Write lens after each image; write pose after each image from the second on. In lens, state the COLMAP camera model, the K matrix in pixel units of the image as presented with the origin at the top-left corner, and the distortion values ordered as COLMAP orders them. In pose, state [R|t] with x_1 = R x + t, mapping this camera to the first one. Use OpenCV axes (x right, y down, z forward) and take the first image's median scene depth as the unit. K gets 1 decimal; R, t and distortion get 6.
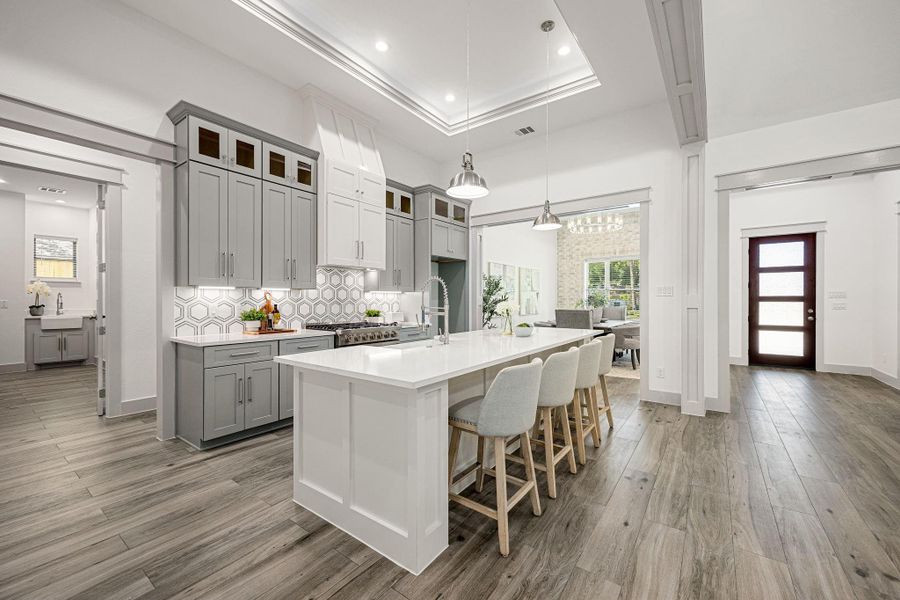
lens RADIAL K [[344.6, 0, 444.6], [0, 344.6, 301.0], [0, 0, 1]] dist [-0.002245, -0.000628]
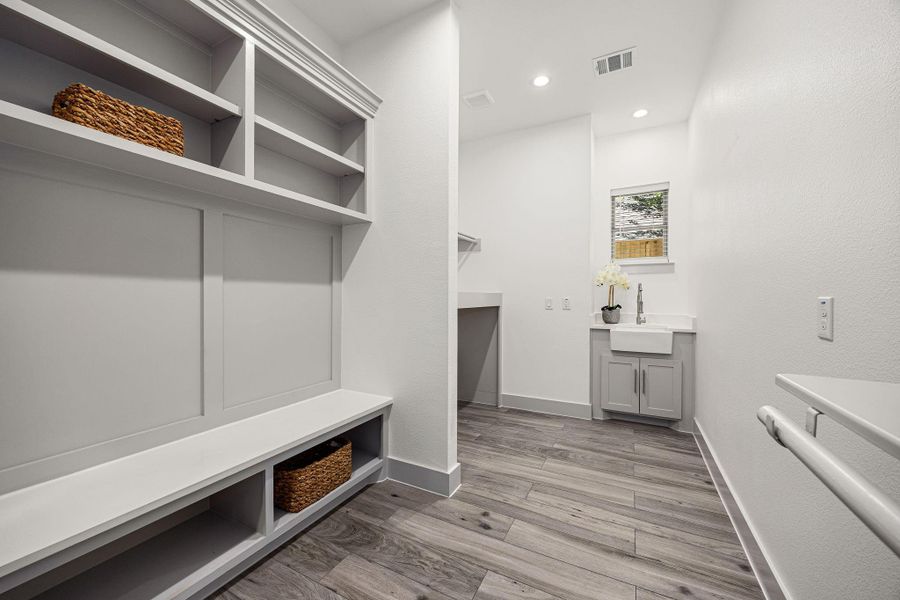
lens RADIAL K [[344.6, 0, 455.9], [0, 344.6, 301.5], [0, 0, 1]] dist [-0.002245, -0.000628]
pose [[0.136717, 0.011628, -0.990542, -0.644675], [-0.004146, 0.999929, 0.011166, -0.000102], [0.990601, 0.002580, 0.136756, 0.659945]]
